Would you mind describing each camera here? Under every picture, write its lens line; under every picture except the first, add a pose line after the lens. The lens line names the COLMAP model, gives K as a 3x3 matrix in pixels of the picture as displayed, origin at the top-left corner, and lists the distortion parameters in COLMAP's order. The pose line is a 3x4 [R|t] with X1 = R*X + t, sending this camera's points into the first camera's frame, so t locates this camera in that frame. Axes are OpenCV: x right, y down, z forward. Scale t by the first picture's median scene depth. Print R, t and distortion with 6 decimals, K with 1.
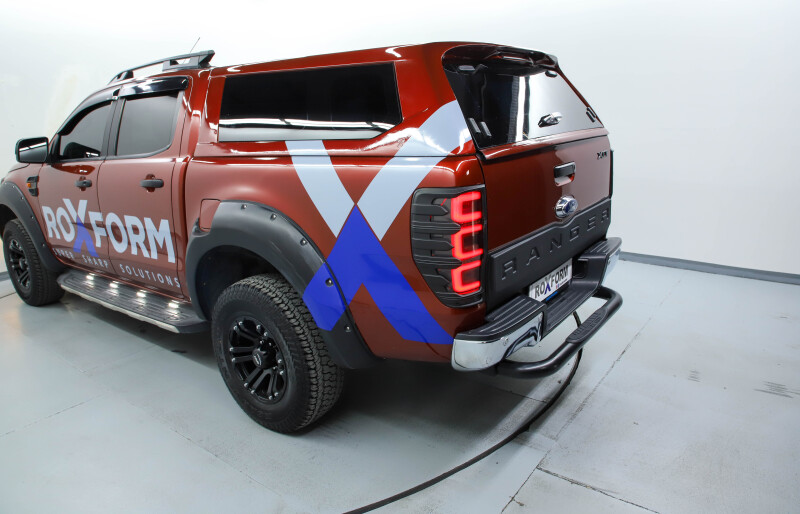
lens RADIAL K [[561.4, 0, 400.0], [0, 561.4, 257.0], [0, 0, 1]] dist [-0.087559, 0.002745]
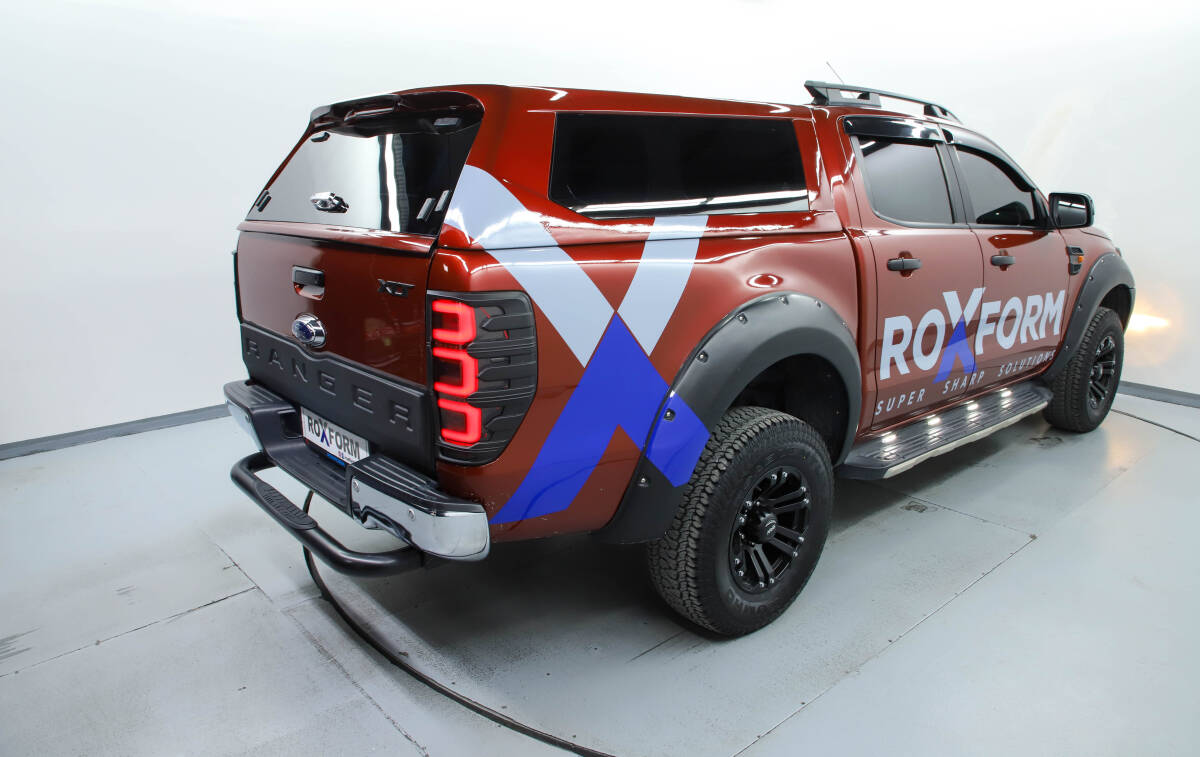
lens RADIAL K [[866.9, 0, 600.0], [0, 866.9, 378.5], [0, 0, 1]] dist [-0.096298, 0.001375]
pose [[-0.200112, 0.279845, -0.938958, 1.195404], [-0.250133, 0.911994, 0.325117, -0.454573], [0.947306, 0.299924, -0.112502, 1.428616]]
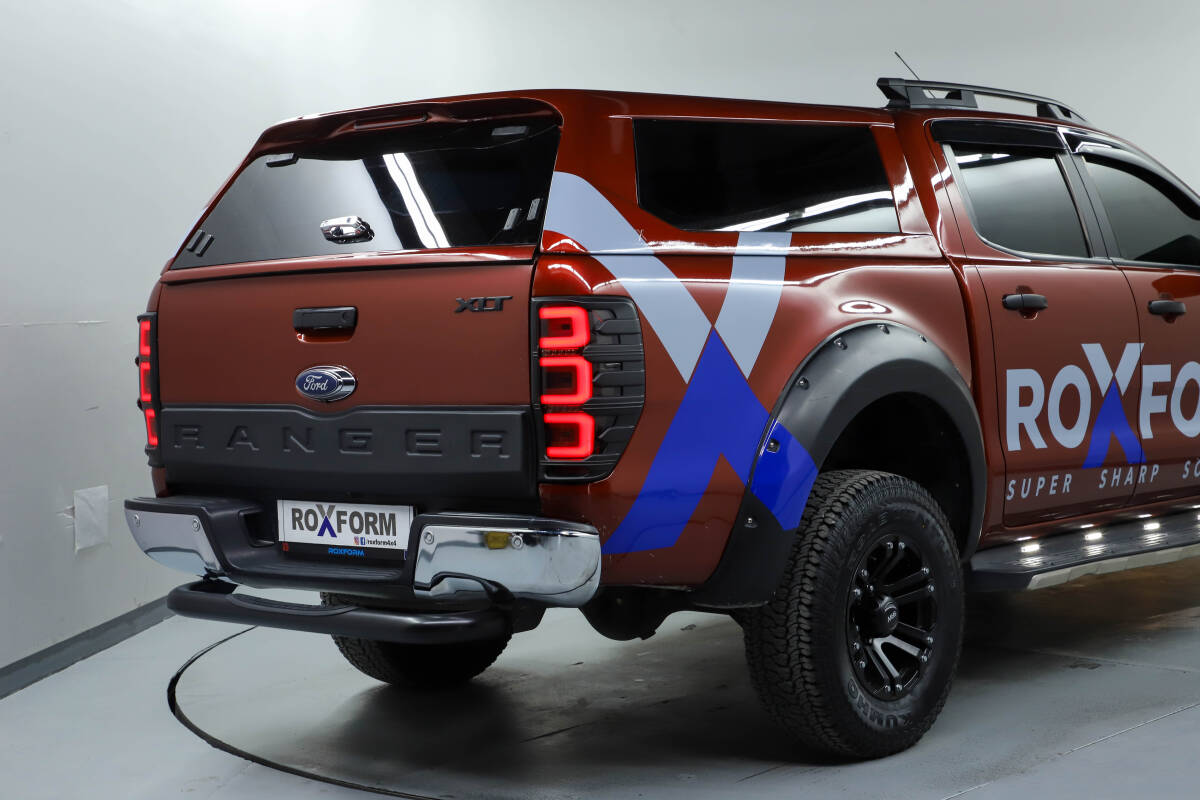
lens RADIAL K [[2135.0, 0, 600.0], [0, 2135.0, 400.0], [0, 0, 1]] dist [0.201296, -0.116527]
pose [[-0.067833, 0.096480, -0.993021, 2.349294], [-0.226034, 0.967947, 0.109485, -0.362260], [0.971755, 0.231883, -0.043851, 1.325125]]
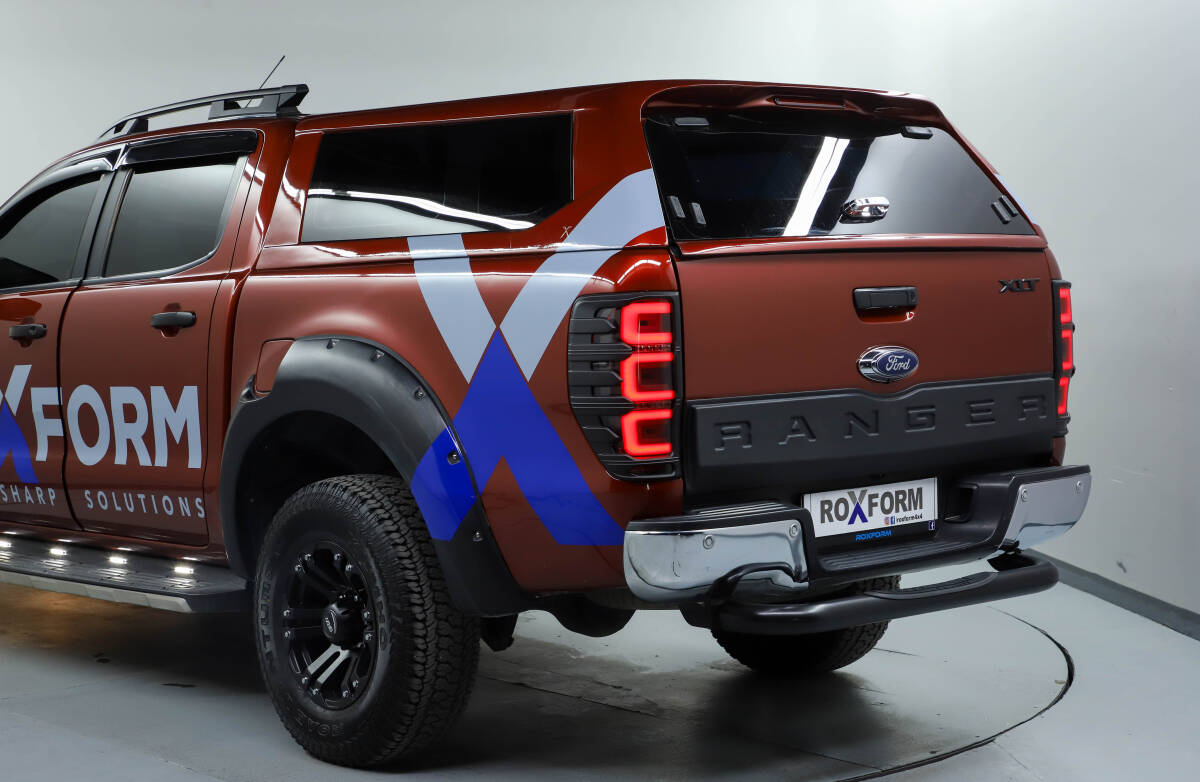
lens RADIAL K [[2037.7, 0, 600.0], [0, 2037.7, 391.0], [0, 0, 1]] dist [0.233889, -0.120056]
pose [[0.982899, 0.033799, -0.181019, 0.373113], [-0.070565, 0.977105, -0.200716, 0.354282], [0.170090, 0.210057, 0.962780, -0.977634]]
